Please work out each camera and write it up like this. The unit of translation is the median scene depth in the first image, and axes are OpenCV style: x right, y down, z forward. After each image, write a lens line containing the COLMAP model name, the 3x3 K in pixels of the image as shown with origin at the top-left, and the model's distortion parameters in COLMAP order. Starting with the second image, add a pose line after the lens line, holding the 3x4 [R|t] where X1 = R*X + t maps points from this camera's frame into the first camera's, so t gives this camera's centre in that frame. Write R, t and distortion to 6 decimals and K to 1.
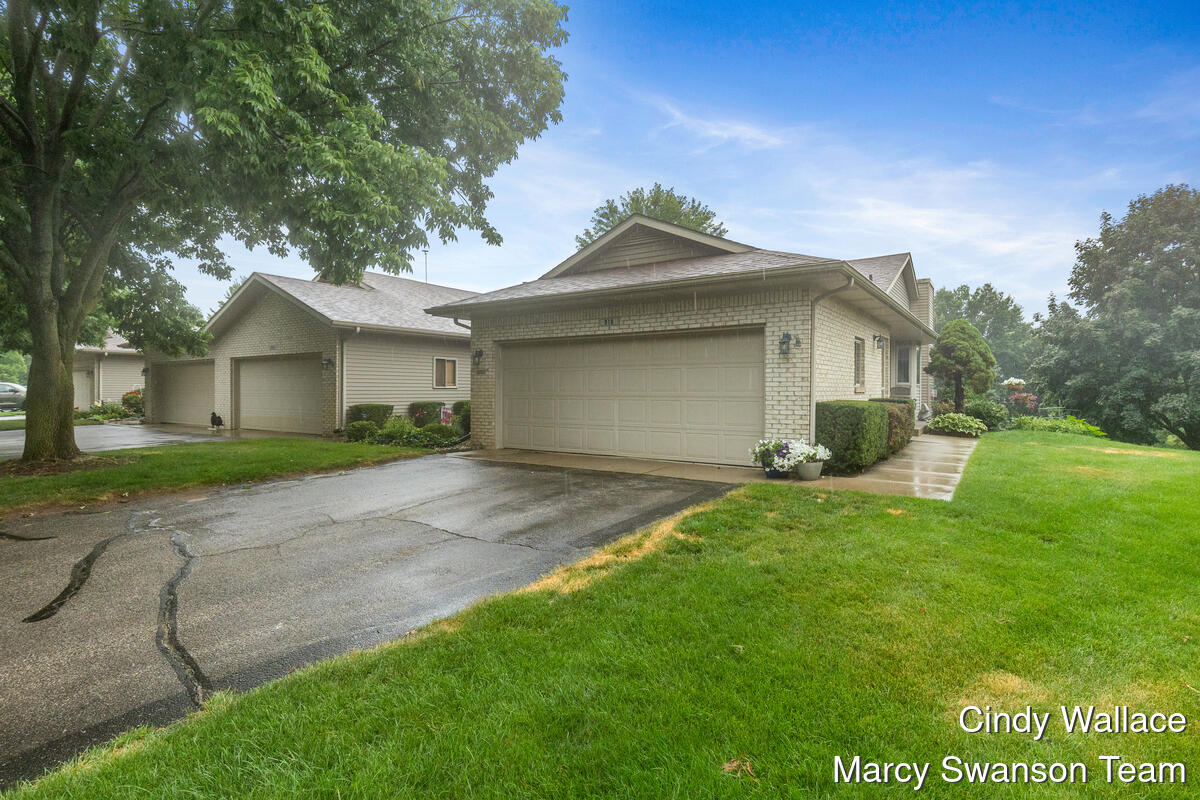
lens RADIAL K [[592.7, 0, 605.9], [0, 592.7, 397.5], [0, 0, 1]] dist [-0.000796, 0.000025]
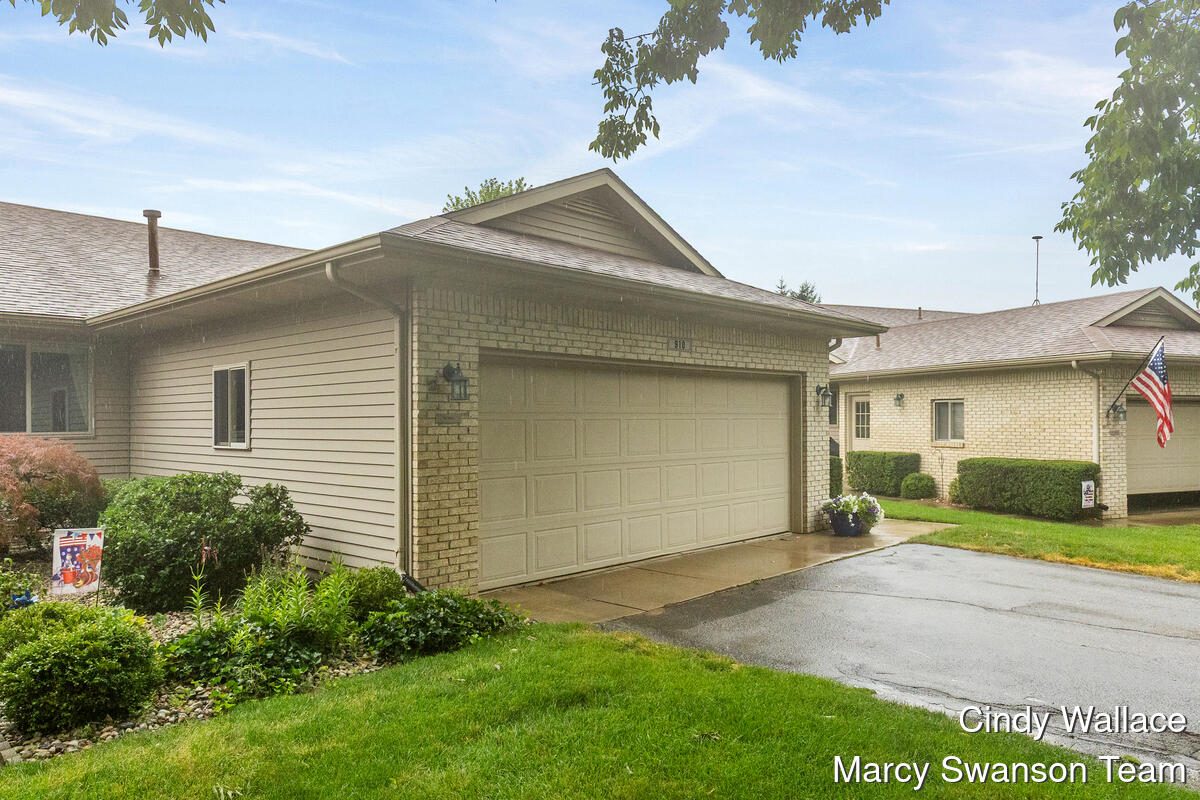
lens RADIAL K [[816.0, 0, 599.8], [0, 816.0, 406.6], [0, 0, 1]] dist [0.000380, 0.000012]
pose [[0.154165, 0.012428, 0.987967, -0.713165], [0.012391, 0.999818, -0.014510, -0.040415], [-0.987967, 0.014479, 0.153983, 0.777090]]
